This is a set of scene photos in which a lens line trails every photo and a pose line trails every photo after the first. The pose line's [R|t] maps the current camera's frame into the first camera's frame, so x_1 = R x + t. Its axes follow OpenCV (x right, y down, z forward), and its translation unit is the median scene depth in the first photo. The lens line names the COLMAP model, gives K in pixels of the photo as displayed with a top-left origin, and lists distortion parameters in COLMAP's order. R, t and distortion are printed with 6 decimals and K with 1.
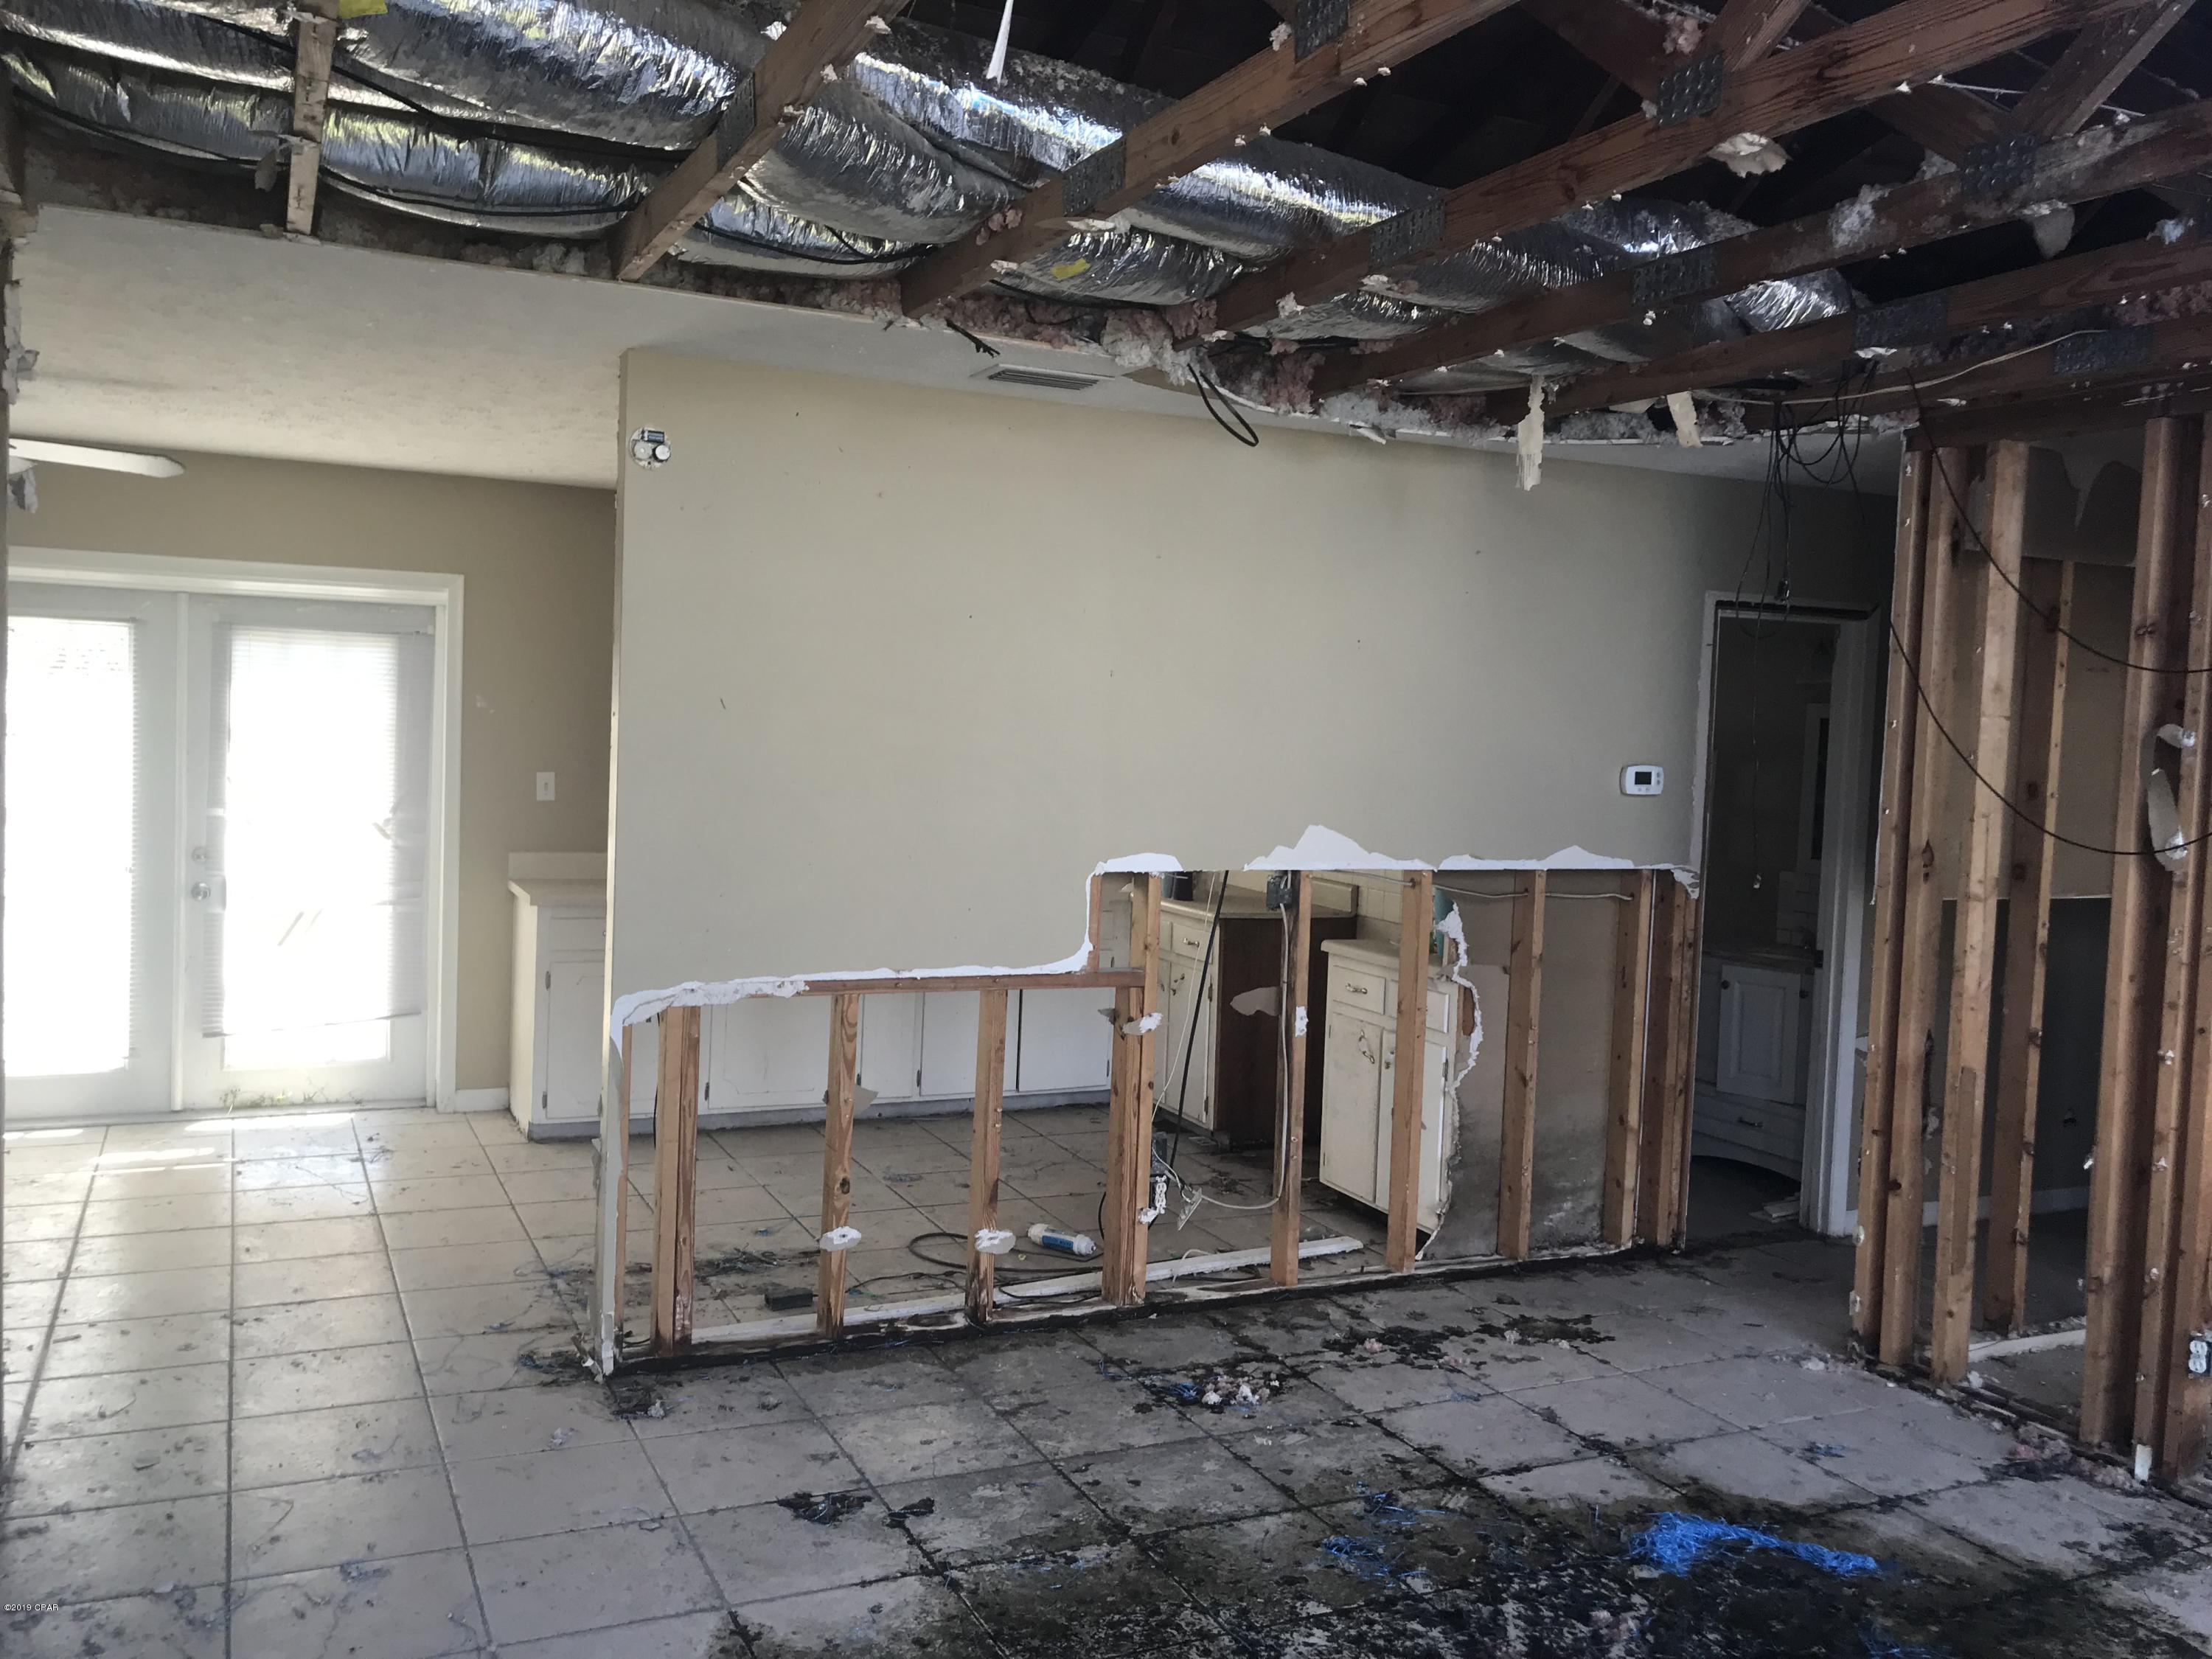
lens RADIAL K [[1819.0, 0, 1096.9], [0, 1819.0, 823.4], [0, 0, 1]] dist [0.042726, -0.056509]
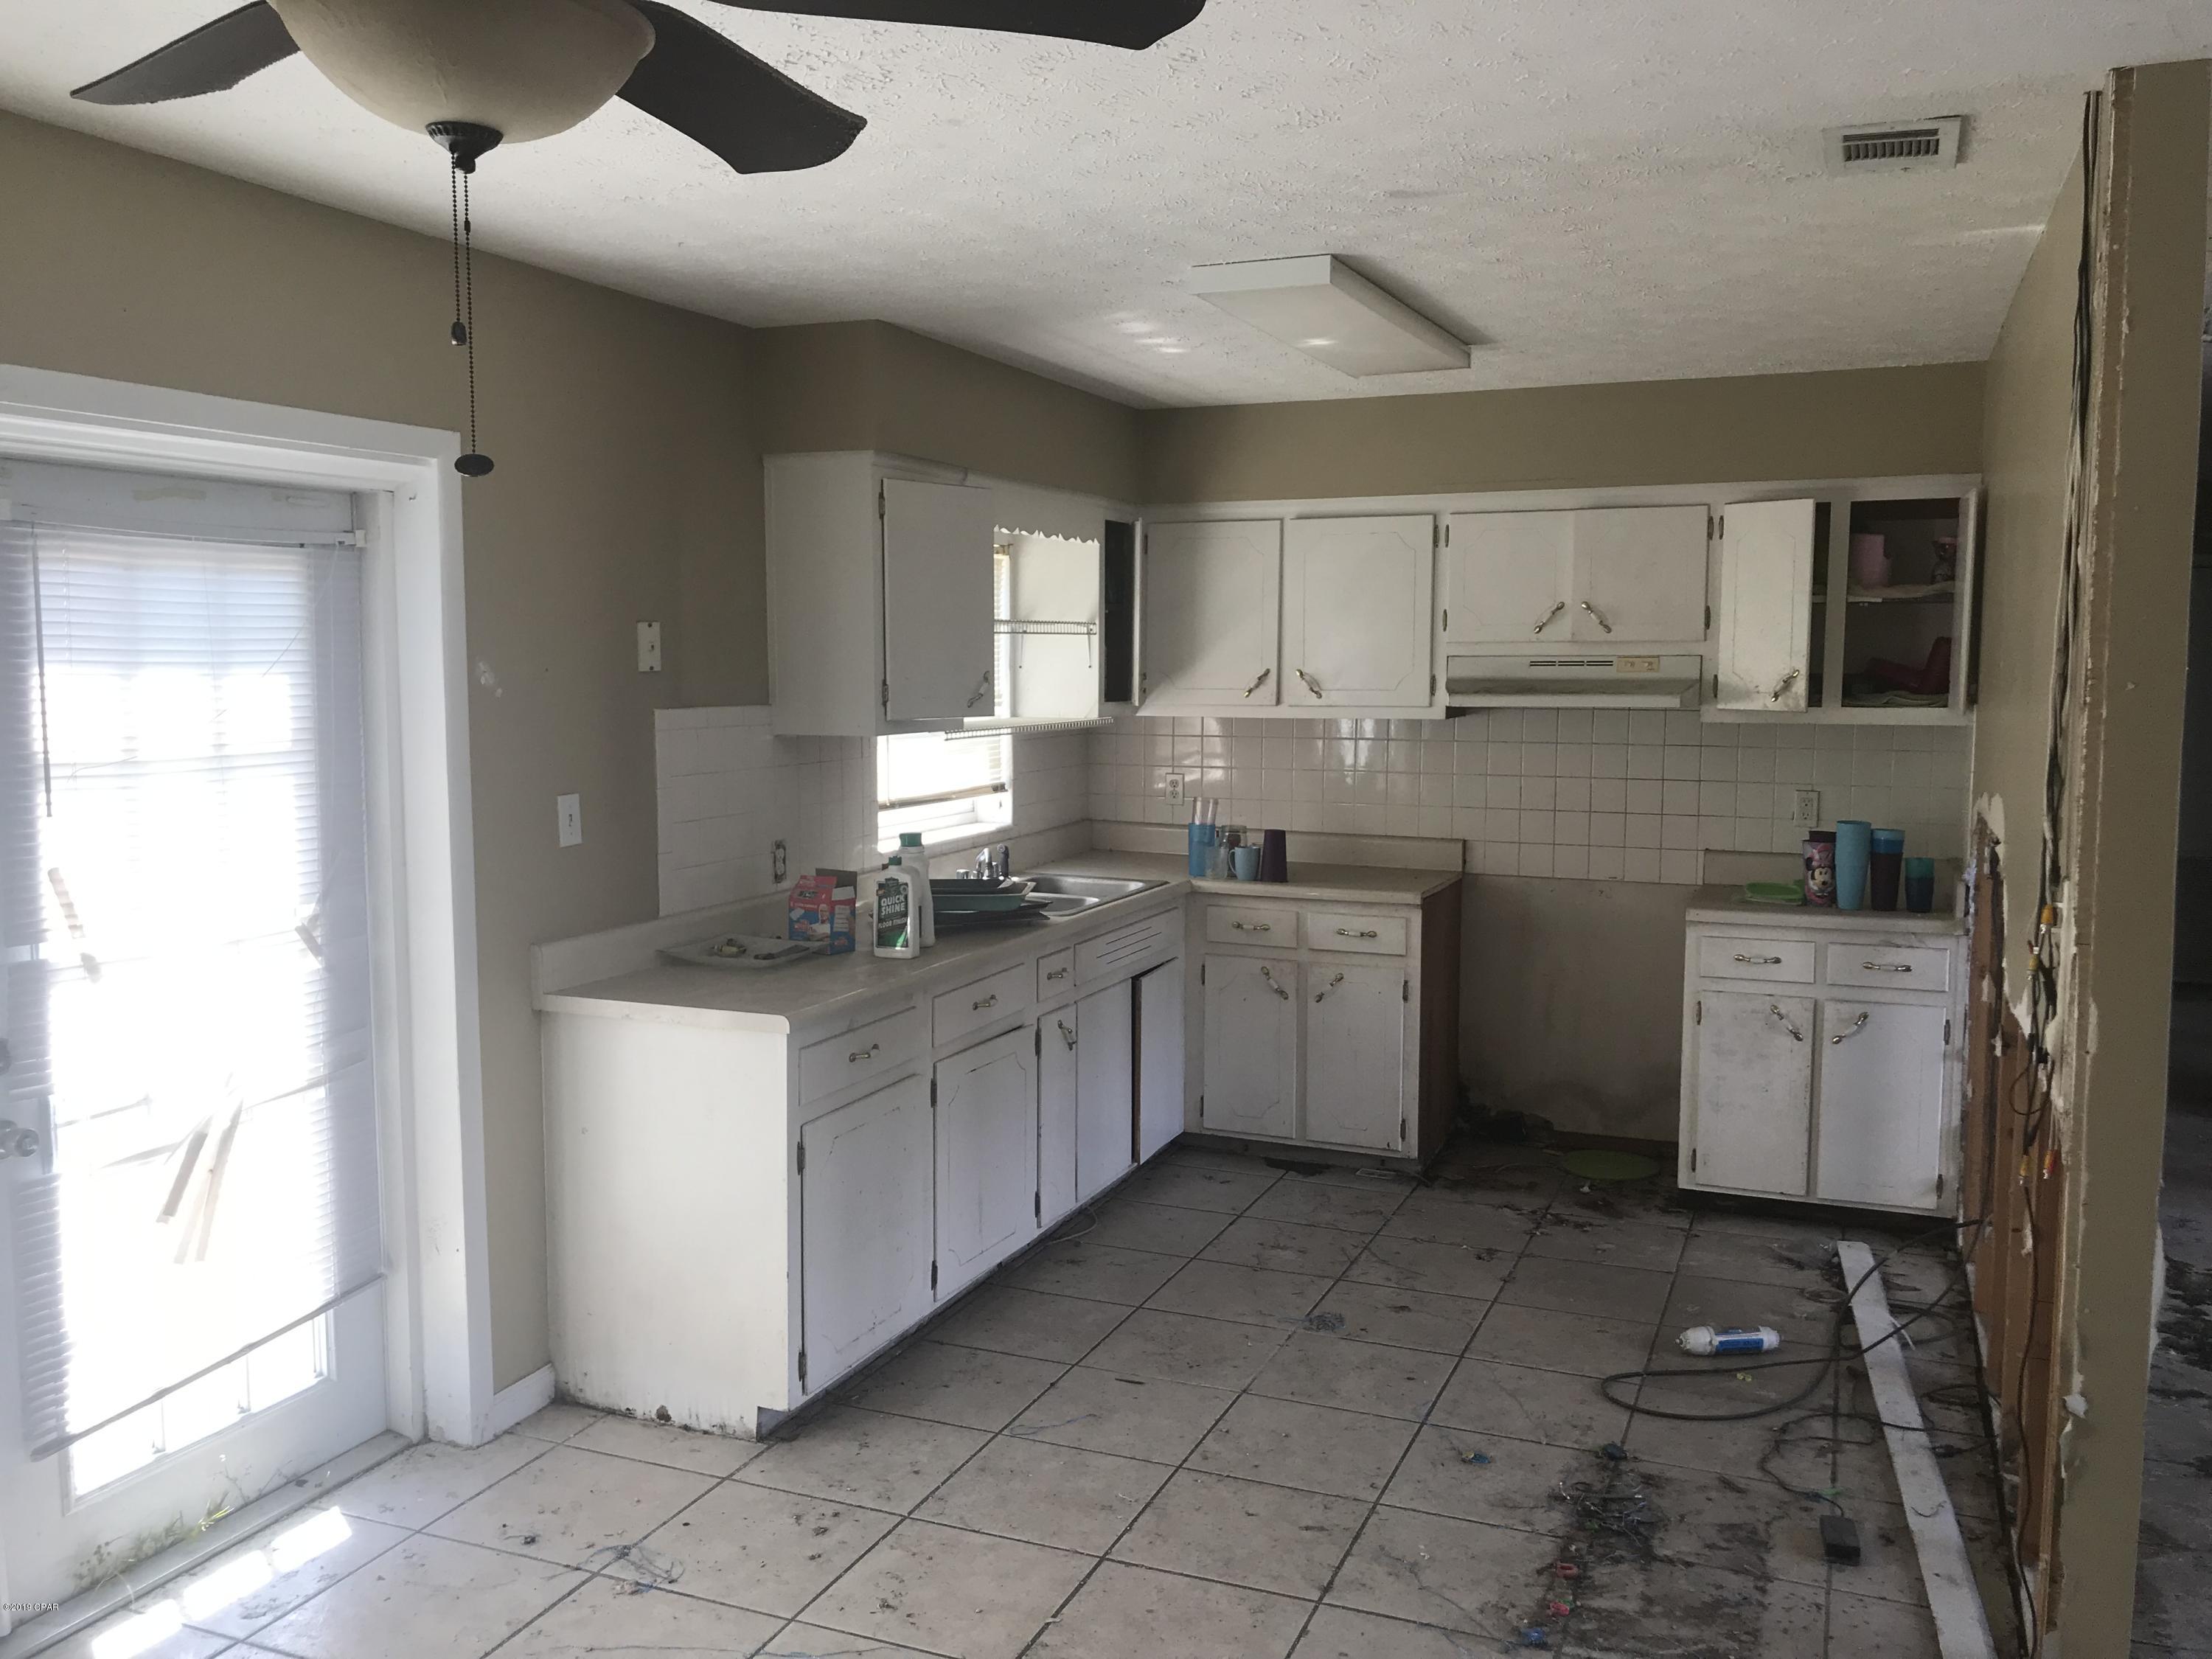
lens RADIAL K [[1819.0, 0, 1096.9], [0, 1819.0, 823.4], [0, 0, 1]] dist [0.042726, -0.056509]
pose [[0.739378, -0.101665, 0.665571, -0.568991], [0.068764, 0.994767, 0.075559, -0.051854], [-0.669770, -0.010100, 0.742500, 0.489876]]
